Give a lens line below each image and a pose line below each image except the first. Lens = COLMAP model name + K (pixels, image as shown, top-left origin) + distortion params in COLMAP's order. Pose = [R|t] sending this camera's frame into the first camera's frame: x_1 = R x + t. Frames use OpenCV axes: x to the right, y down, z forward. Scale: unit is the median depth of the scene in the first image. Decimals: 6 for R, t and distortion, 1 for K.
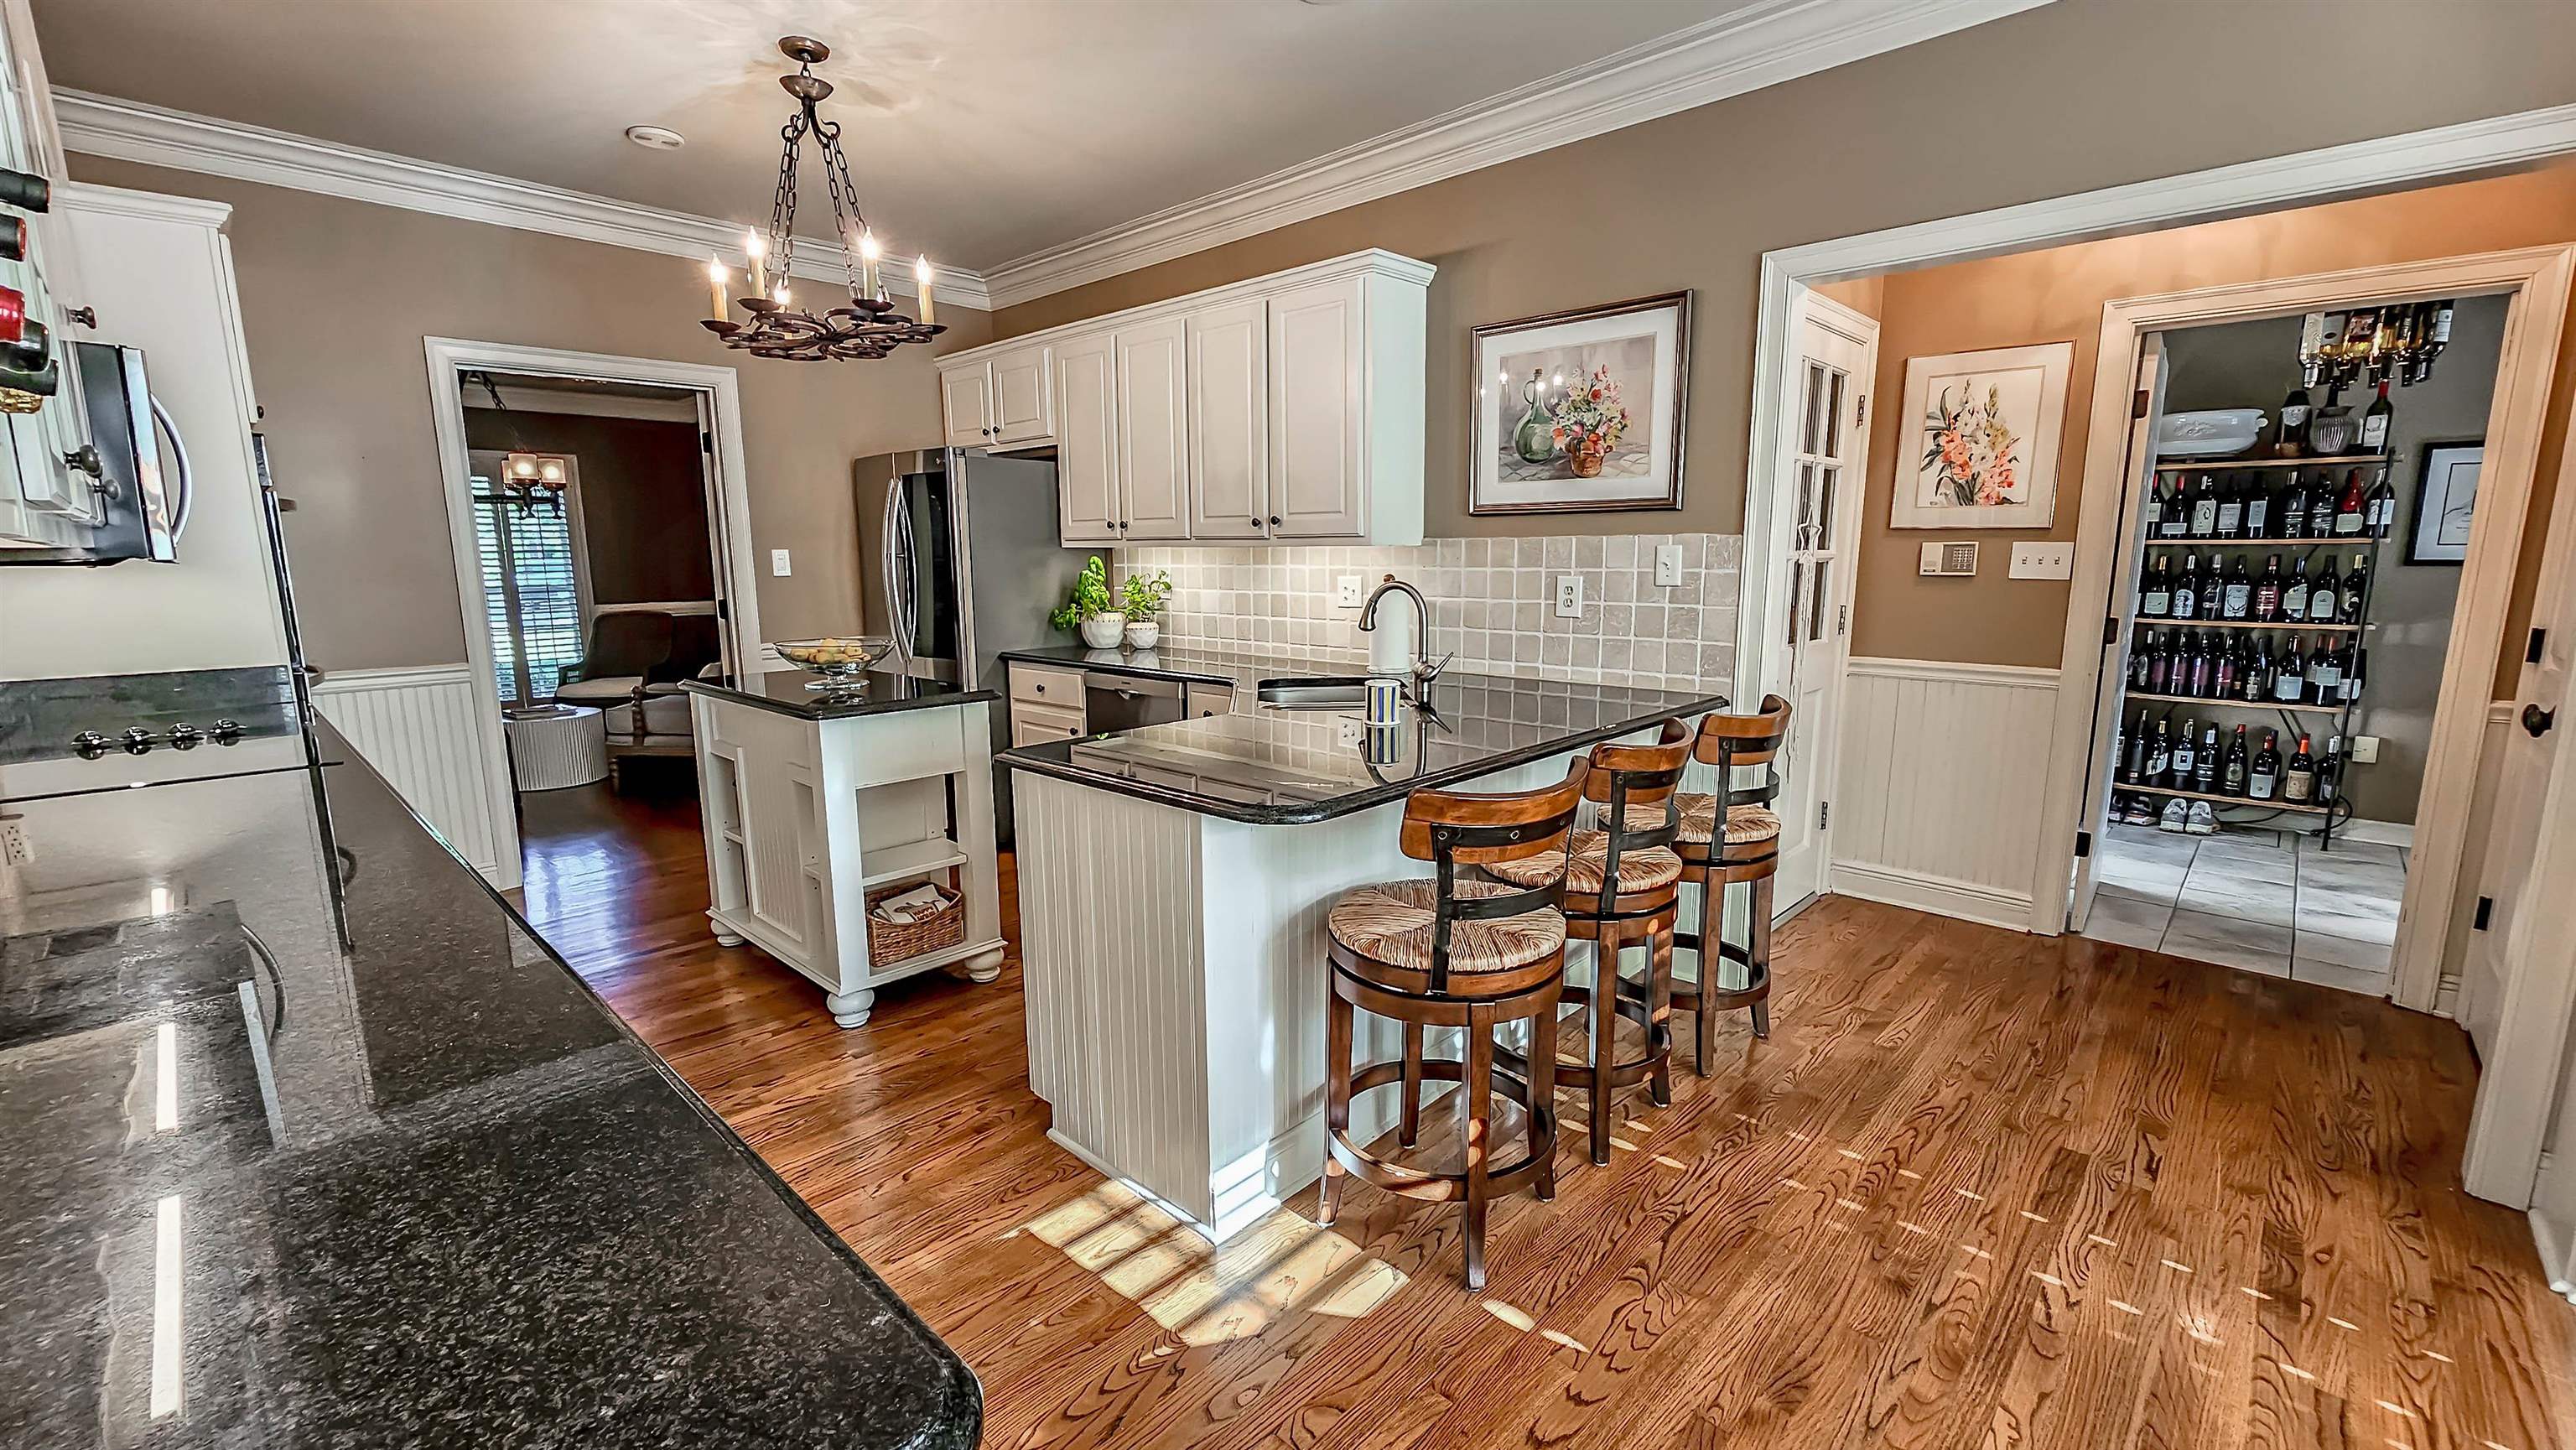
lens RADIAL K [[1057.7, 0, 1271.6], [0, 1057.7, 729.4], [0, 0, 1]] dist [0.006264, -0.000792]
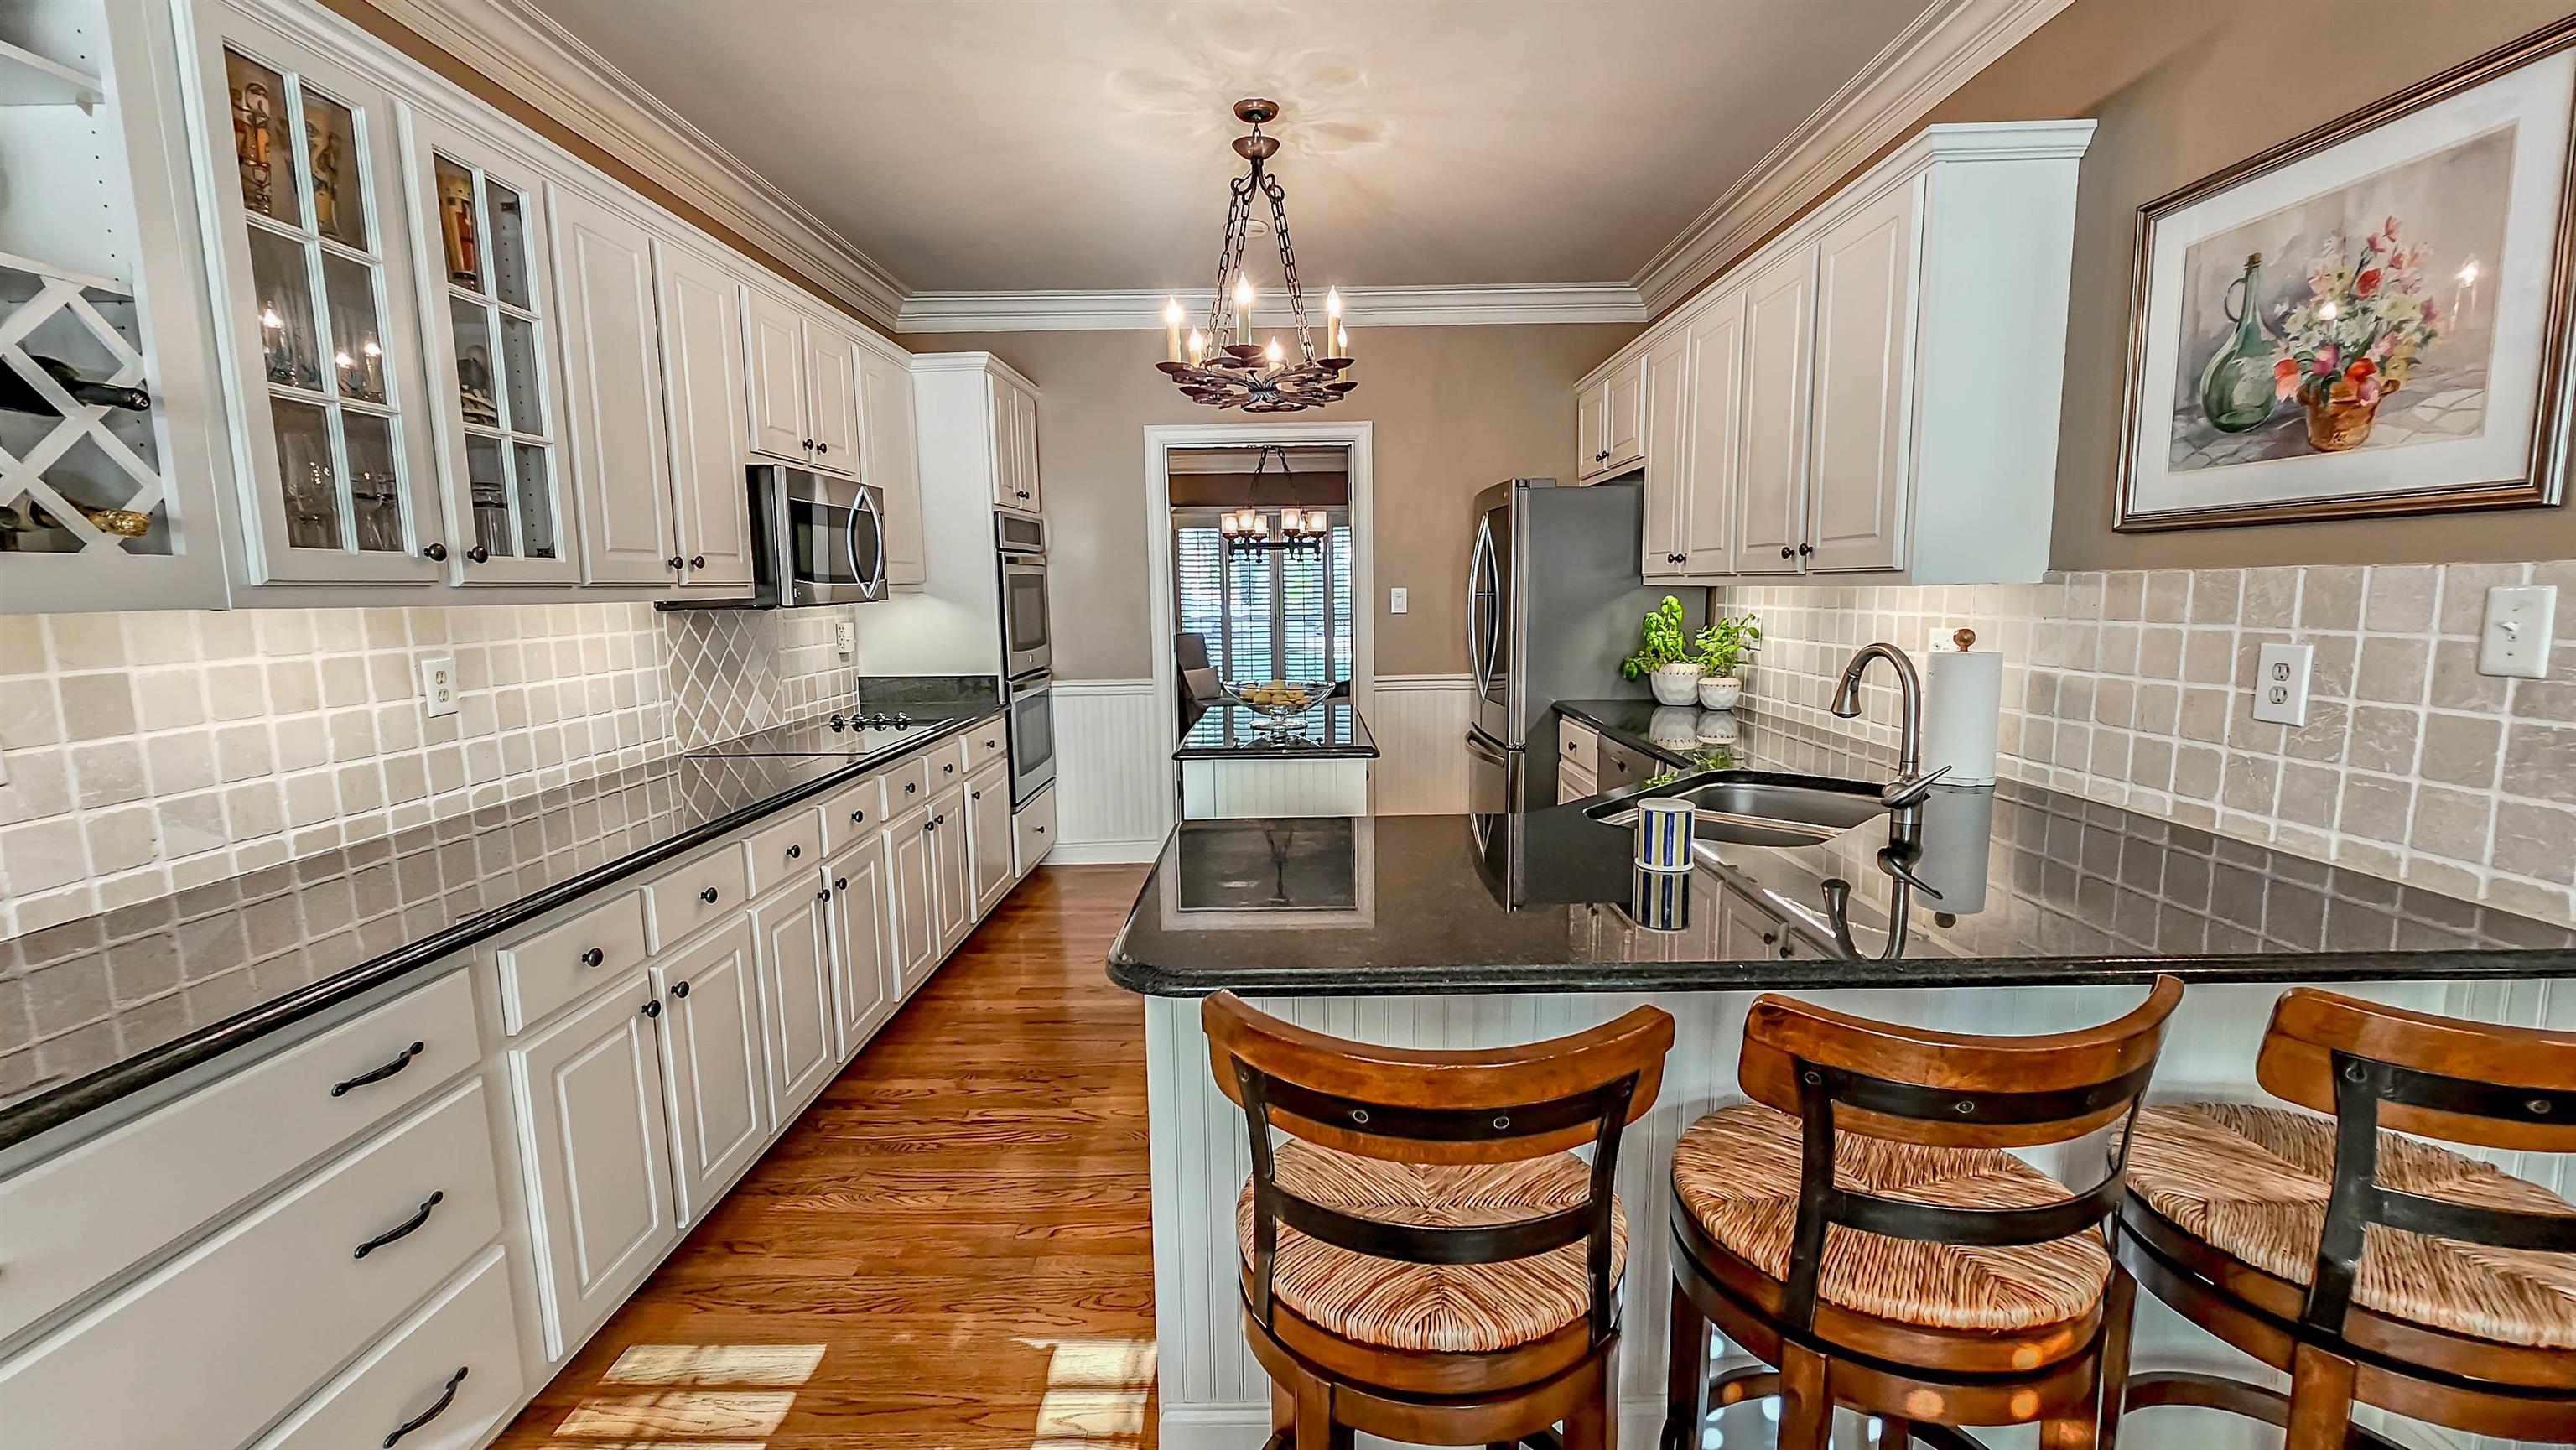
lens RADIAL K [[1057.7, 0, 1288.4], [0, 1057.7, 715.8], [0, 0, 1]] dist [0.006264, -0.000792]
pose [[0.686985, 0.087960, -0.721328, 0.311352], [-0.117750, 0.993003, 0.008945, -0.055705], [0.717068, 0.078791, 0.692535, 0.288559]]
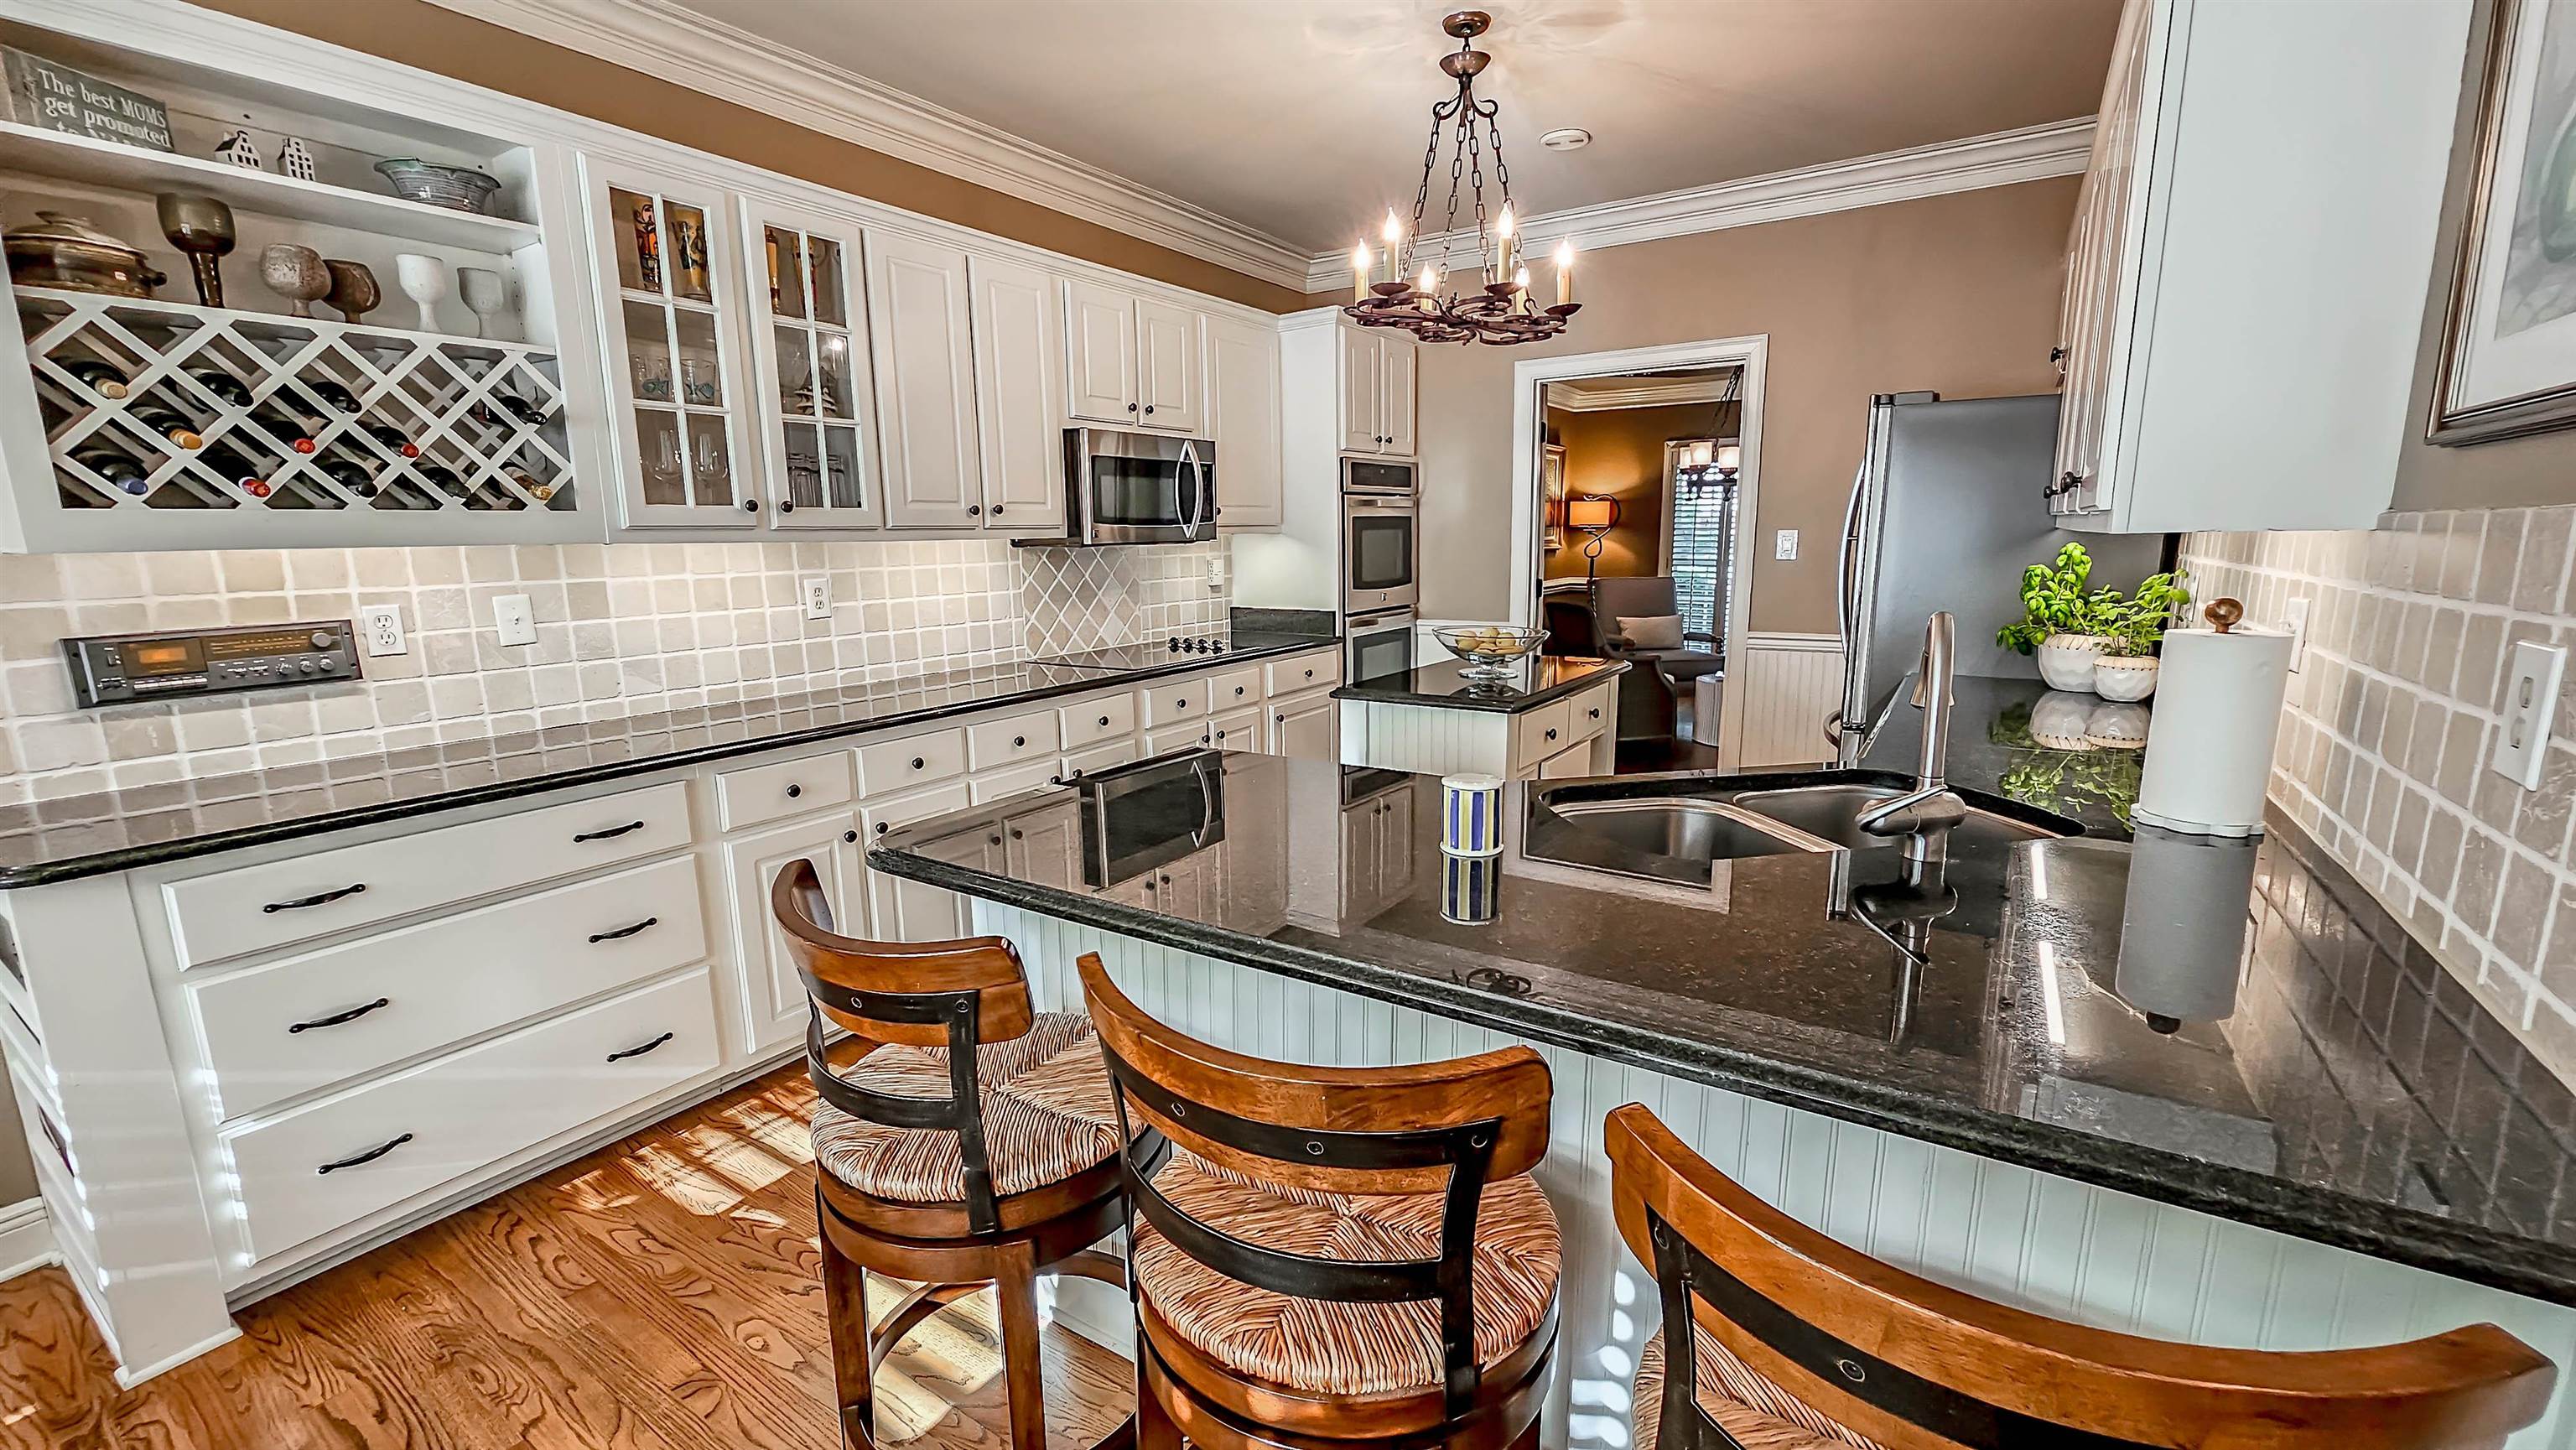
lens RADIAL K [[1057.7, 0, 1288.2], [0, 1057.7, 716.5], [0, 0, 1]] dist [0.006264, -0.000792]
pose [[0.182426, 0.175209, -0.967483, 0.484640], [-0.160662, 0.976081, 0.146472, -0.108897], [0.970004, 0.128717, 0.206212, 0.589548]]
